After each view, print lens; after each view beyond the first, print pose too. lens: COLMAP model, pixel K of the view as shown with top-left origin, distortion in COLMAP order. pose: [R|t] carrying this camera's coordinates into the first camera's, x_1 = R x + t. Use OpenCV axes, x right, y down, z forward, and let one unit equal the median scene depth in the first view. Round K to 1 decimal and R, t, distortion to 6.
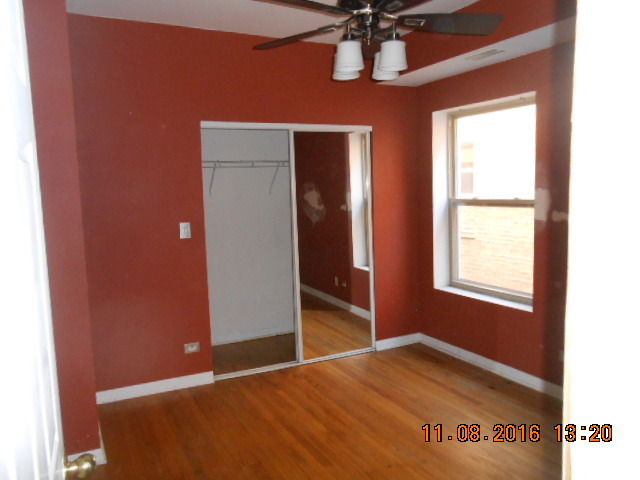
lens RADIAL K [[502.3, 0, 320.0], [0, 502.3, 240.0], [0, 0, 1]] dist [-0.086233, 0.000081]
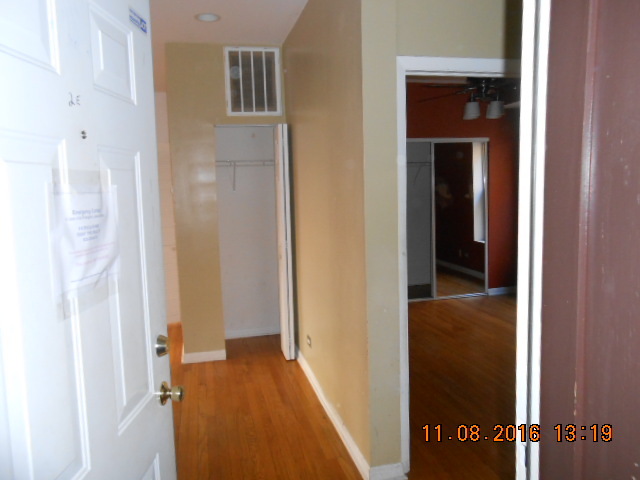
lens RADIAL K [[502.3, 0, 320.0], [0, 502.3, 240.0], [0, 0, 1]] dist [-0.086233, 0.000081]
pose [[0.971658, 0.026574, -0.234891, -0.024838], [-0.023753, 0.999608, 0.014829, 0.055164], [0.235193, -0.008830, 0.971909, -0.502114]]
